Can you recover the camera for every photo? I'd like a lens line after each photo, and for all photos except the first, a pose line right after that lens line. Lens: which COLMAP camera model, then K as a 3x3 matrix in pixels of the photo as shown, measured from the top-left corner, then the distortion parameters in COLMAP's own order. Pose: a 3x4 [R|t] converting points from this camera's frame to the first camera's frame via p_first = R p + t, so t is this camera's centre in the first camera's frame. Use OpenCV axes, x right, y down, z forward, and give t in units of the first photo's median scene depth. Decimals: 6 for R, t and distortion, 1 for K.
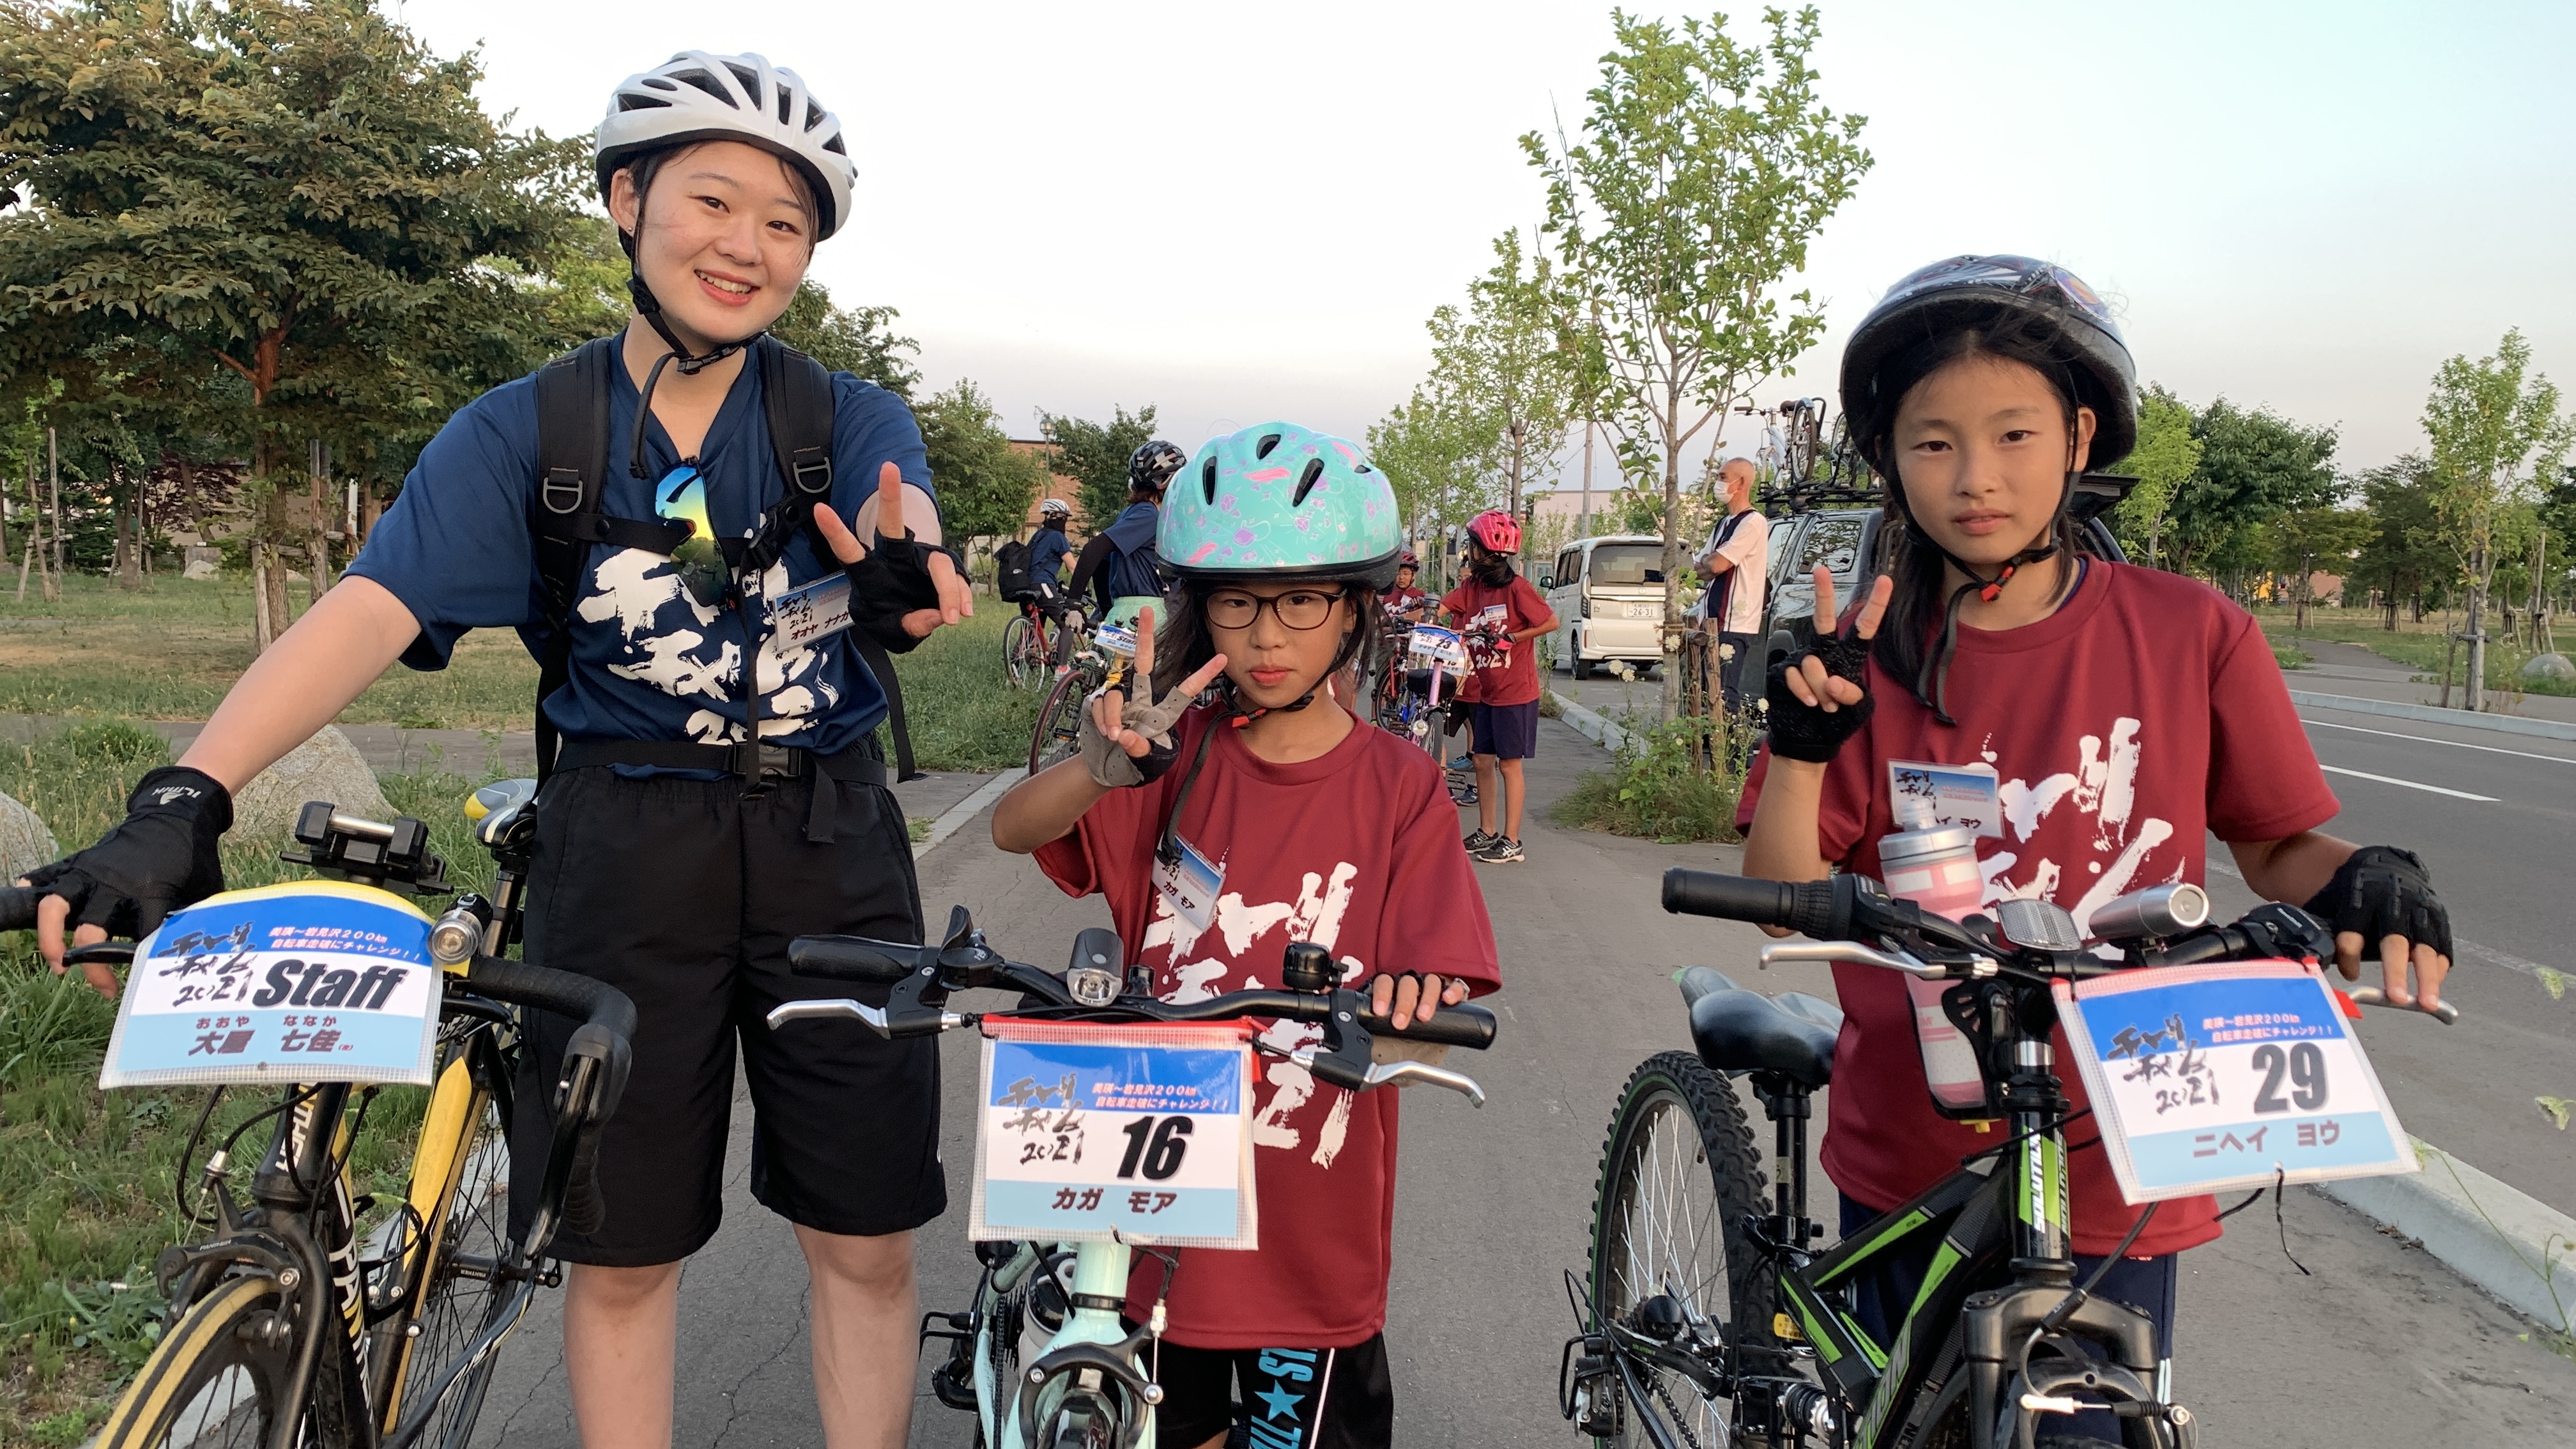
lens RADIAL K [[1980.2, 0, 1277.4], [0, 1980.2, 715.4], [0, 0, 1]] dist [0.005874, 0.000299]
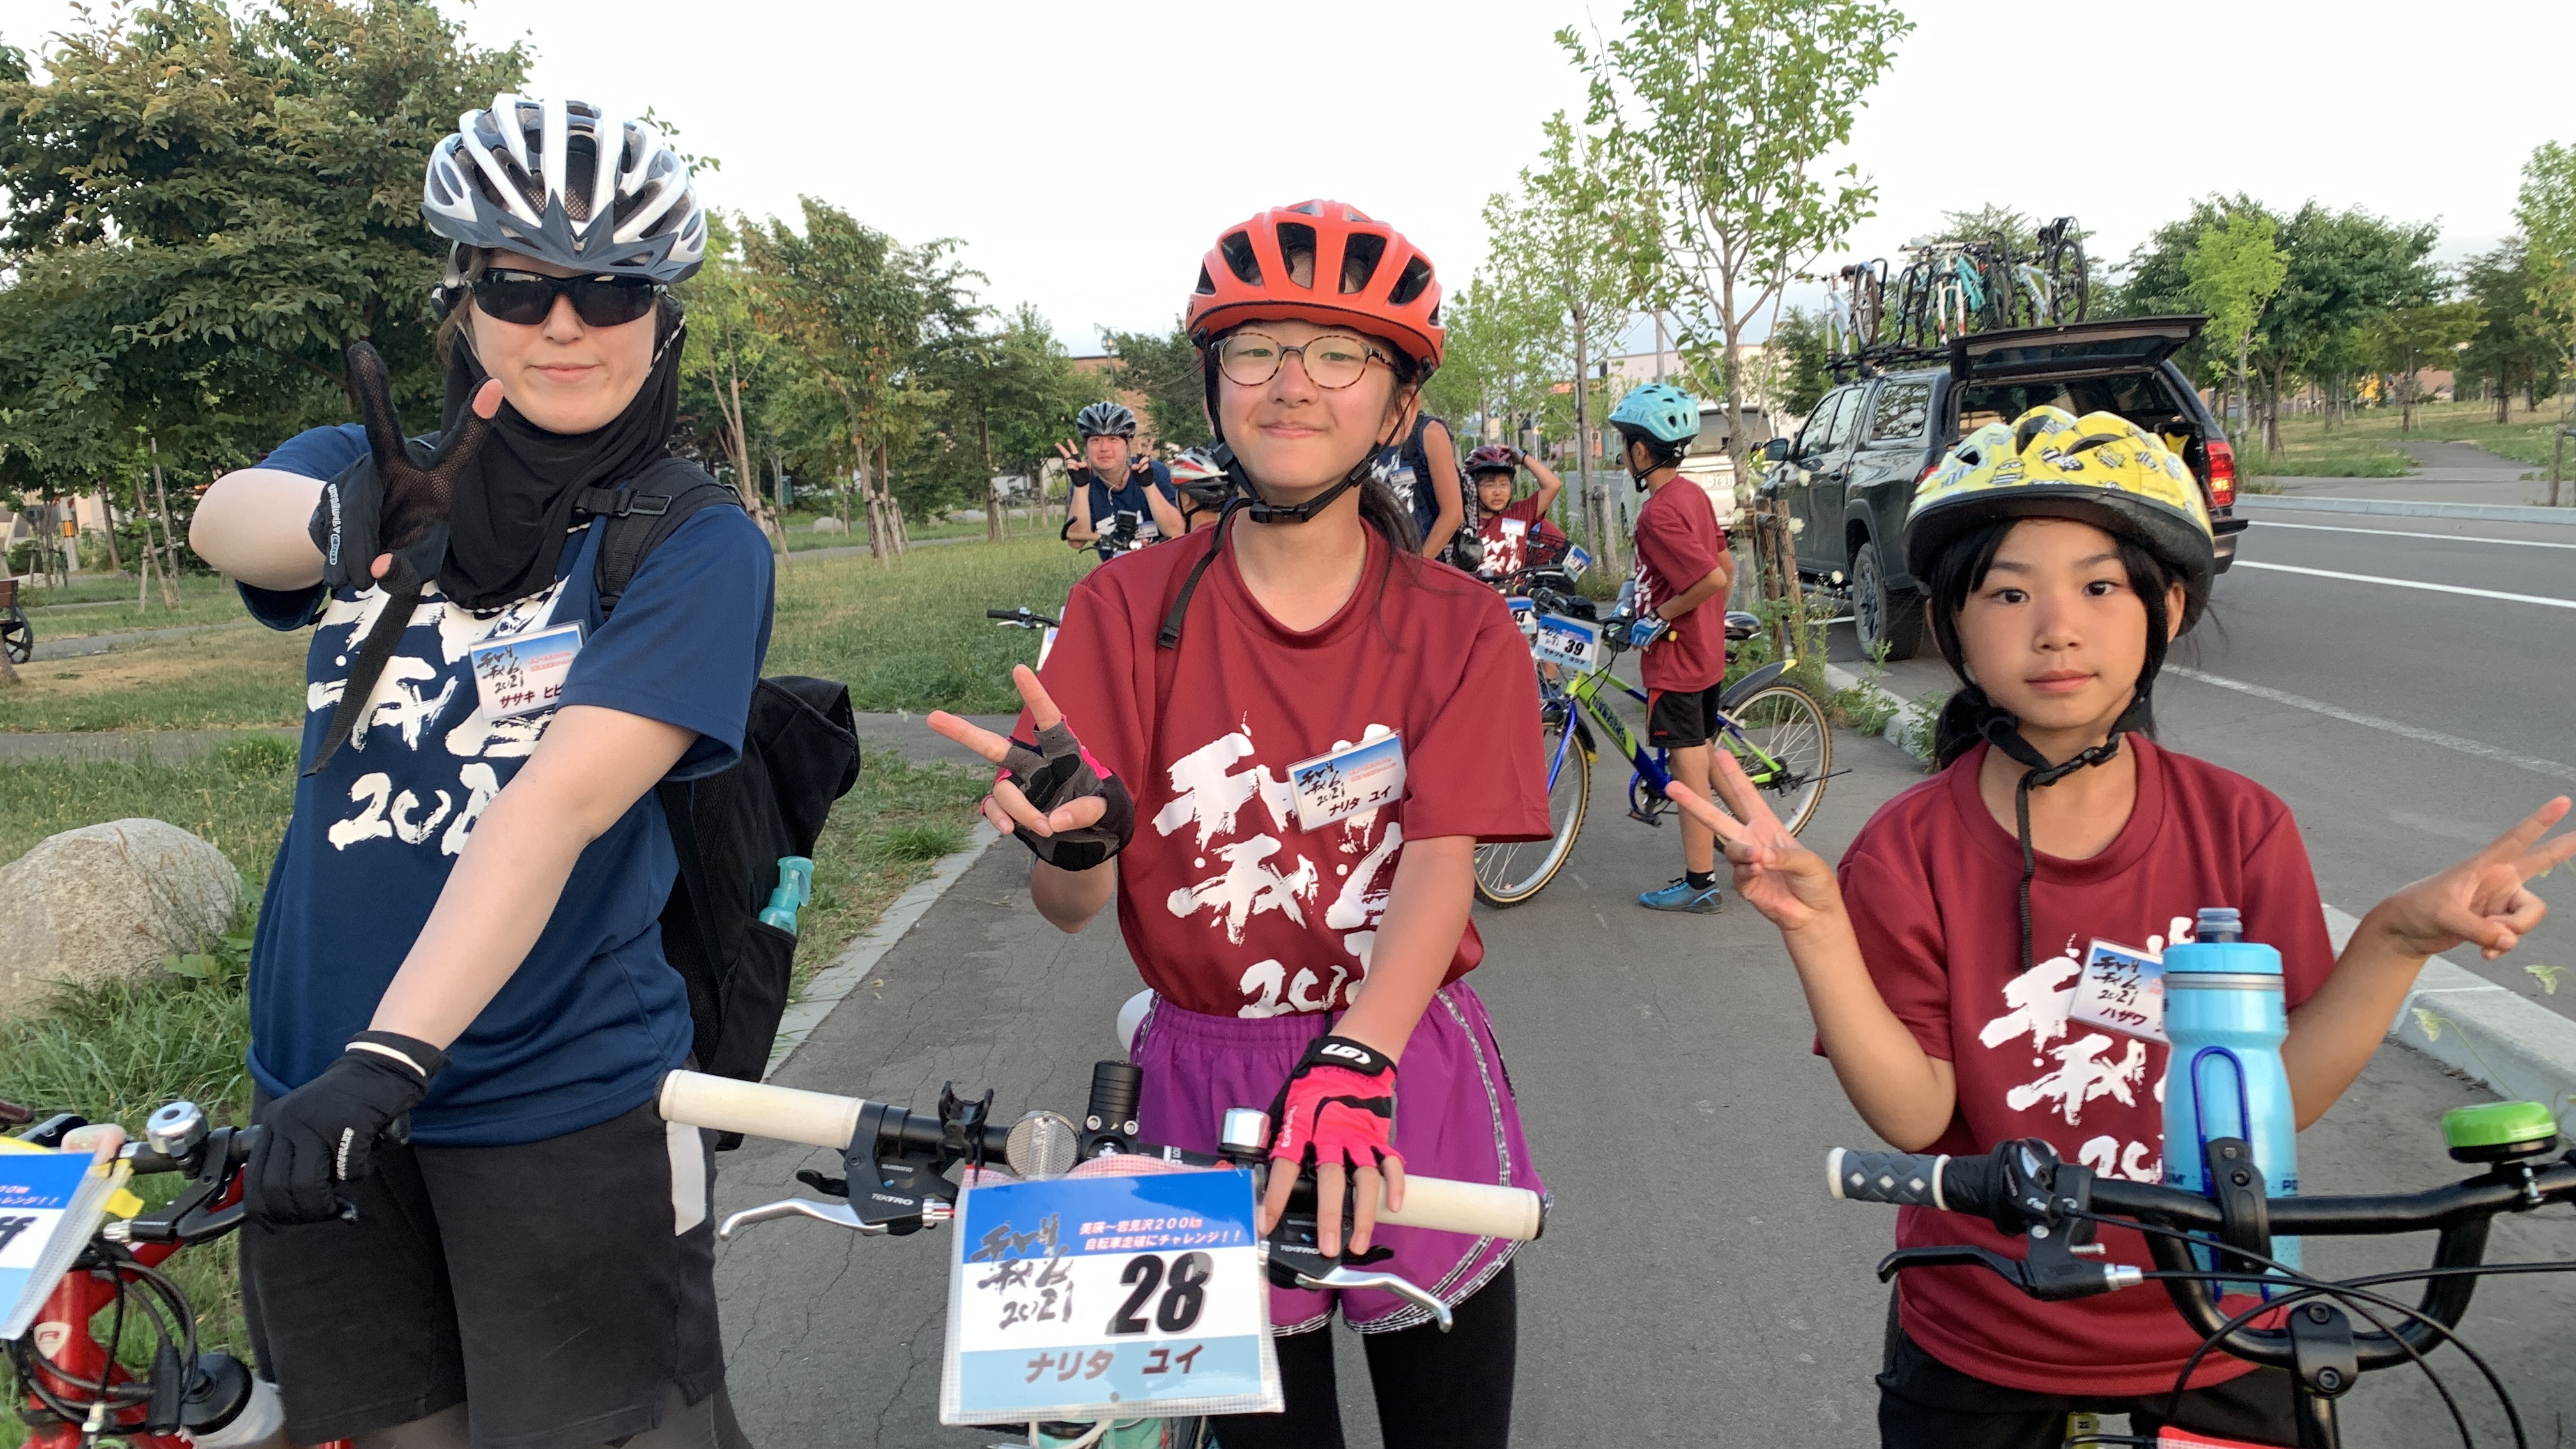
lens RADIAL K [[1981.7, 0, 1275.4], [0, 1981.7, 696.8], [0, 0, 1]] dist [0.008253, -0.000687]
pose [[0.995214, -0.084136, -0.049692, 0.003174], [0.086254, 0.995382, 0.042125, -0.010424], [0.045918, -0.046210, 0.997876, -0.016725]]
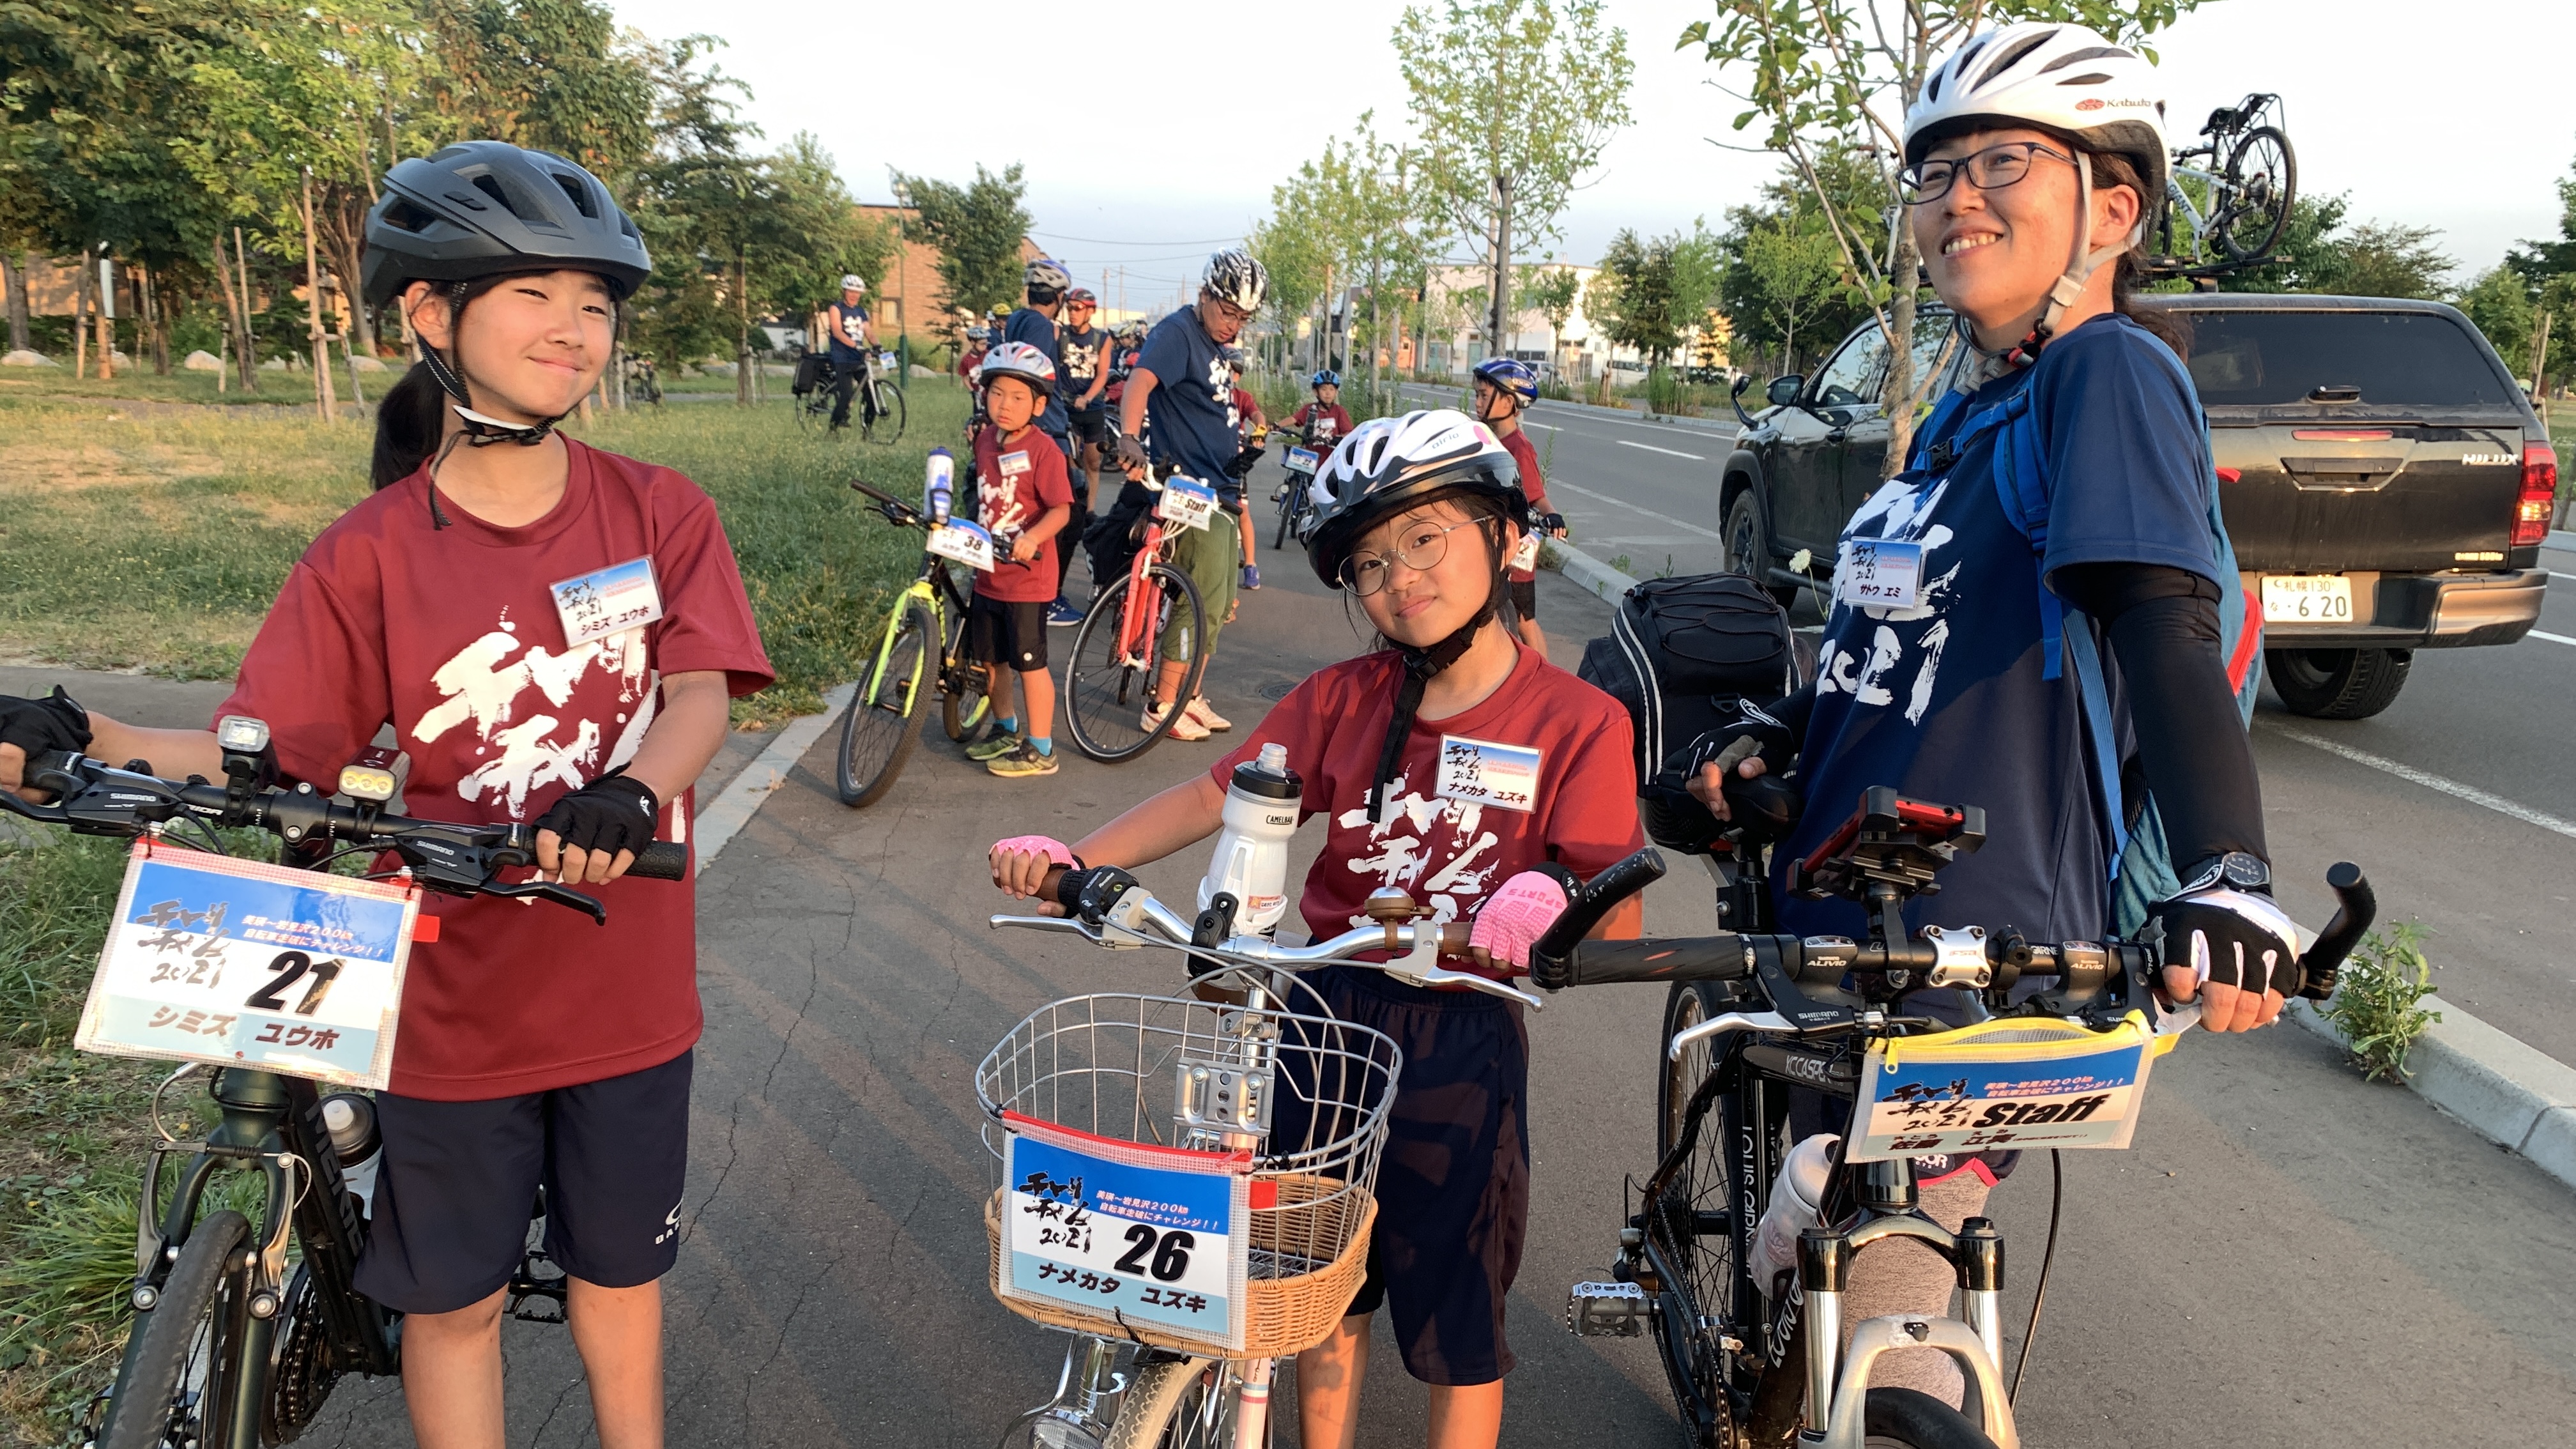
lens RADIAL K [[1983.9, 0, 1268.9], [0, 1983.9, 753.8], [0, 0, 1]] dist [0.002624, 0.002012]
pose [[0.998372, -0.010313, 0.056102, -0.019168], [0.002961, 0.991563, 0.129591, -0.036473], [-0.056965, -0.129214, 0.989979, 0.312635]]
